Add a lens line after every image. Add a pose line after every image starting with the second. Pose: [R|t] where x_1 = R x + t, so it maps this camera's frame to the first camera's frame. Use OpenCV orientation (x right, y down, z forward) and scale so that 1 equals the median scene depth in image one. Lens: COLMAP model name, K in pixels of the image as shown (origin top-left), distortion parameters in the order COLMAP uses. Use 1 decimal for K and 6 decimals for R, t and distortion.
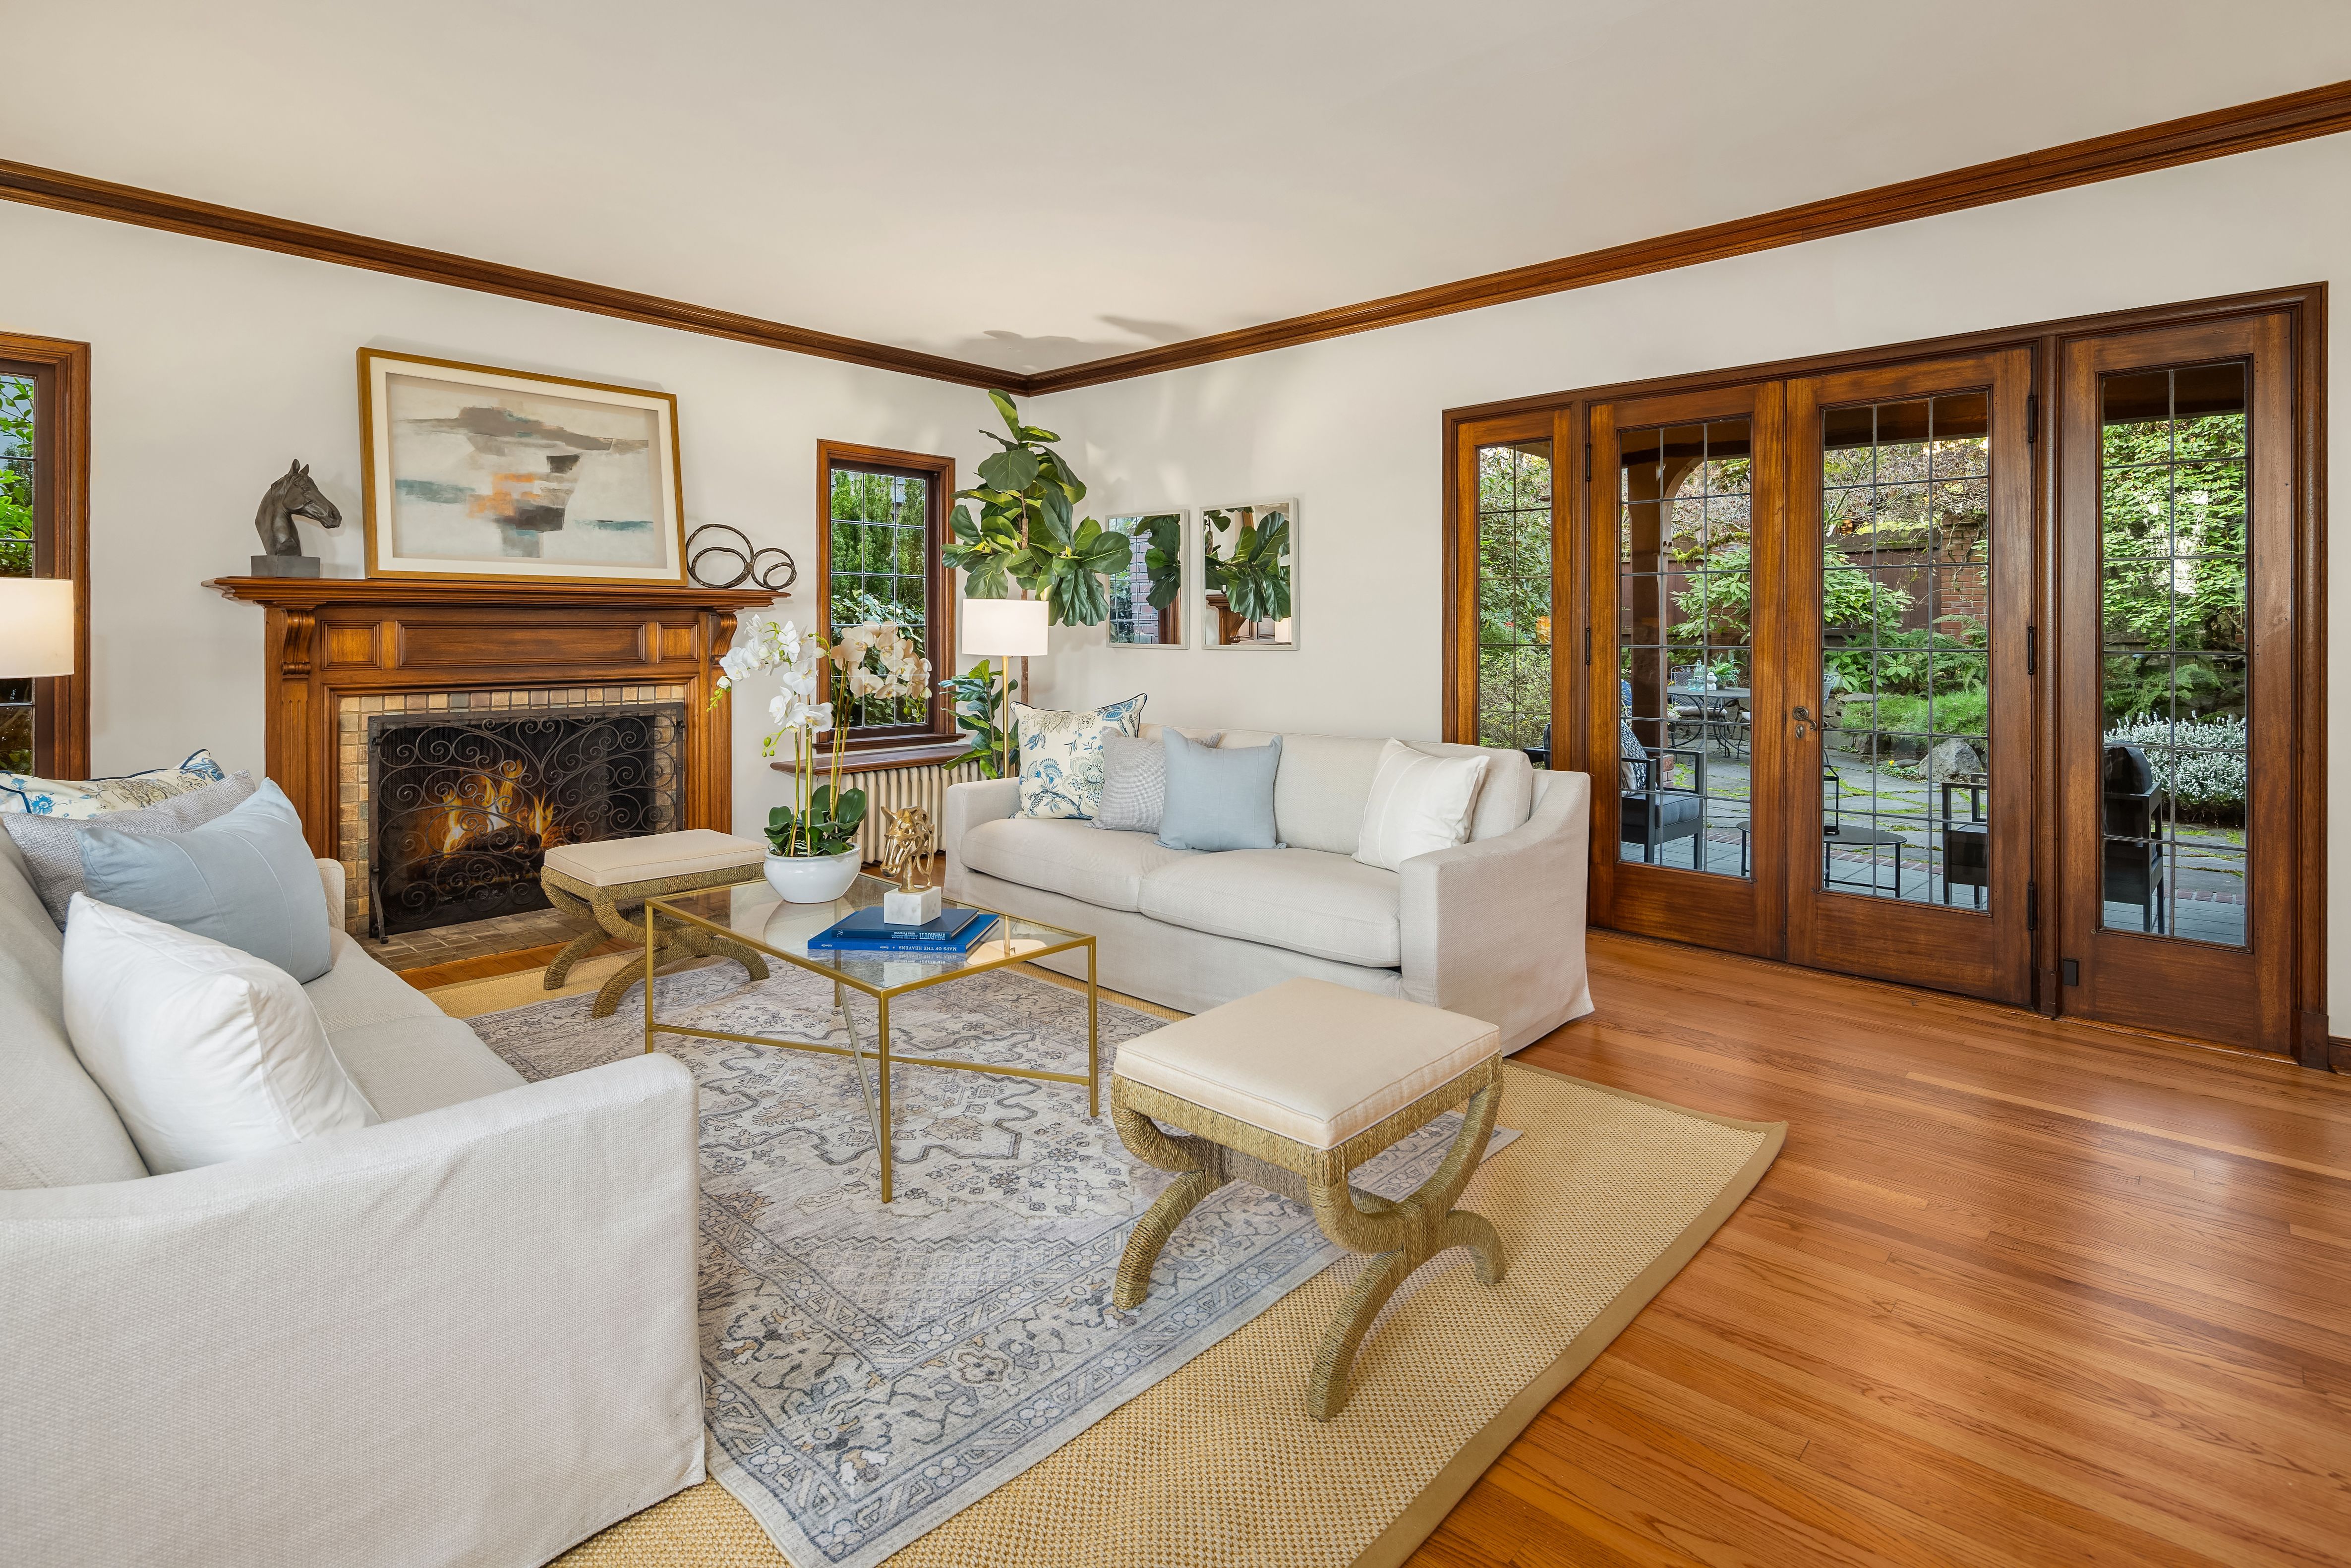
lens RADIAL K [[1141.4, 0, 1173.4], [0, 1141.4, 625.7], [0, 0, 1]] dist [-0.001364, -0.000432]
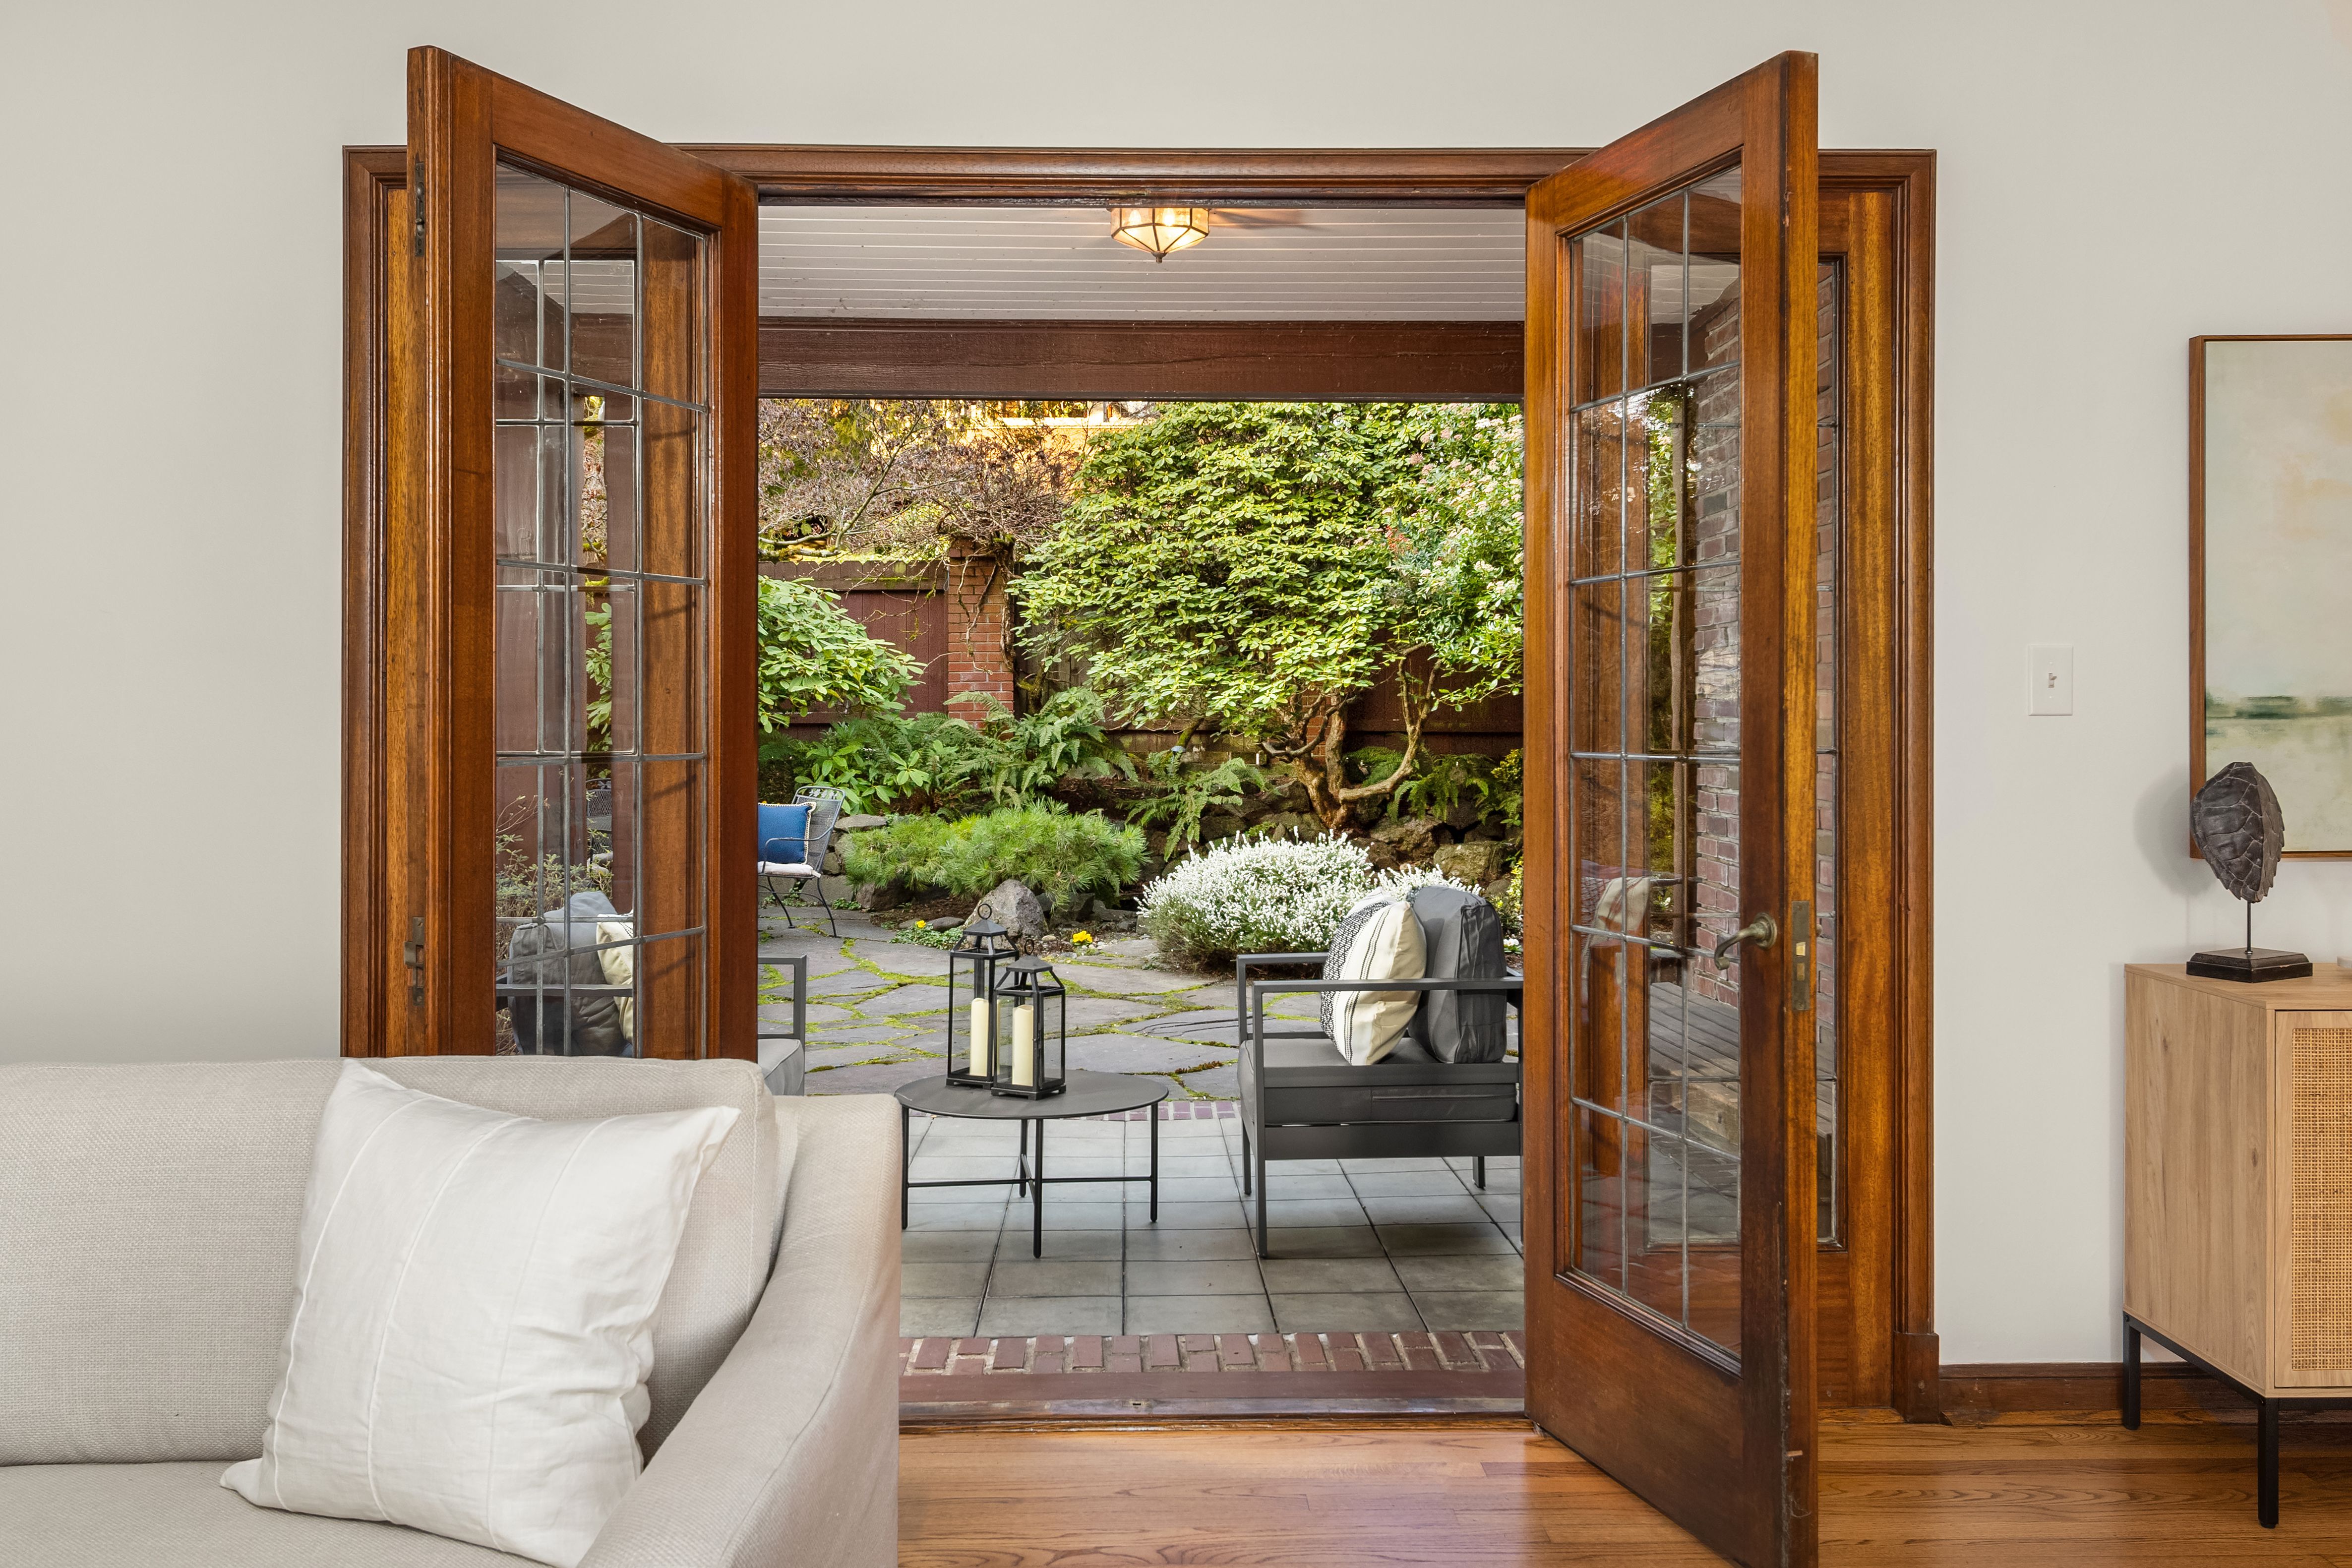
lens RADIAL K [[1850.1, 0, 1125.0], [0, 1850.1, 698.7], [0, 0, 1]] dist [0.037020, 0.000120]
pose [[0.717391, 0.003345, 0.696663, -0.005057], [0.000344, 0.999987, -0.005156, 0.000390], [-0.696671, 0.003939, 0.717380, 0.205044]]
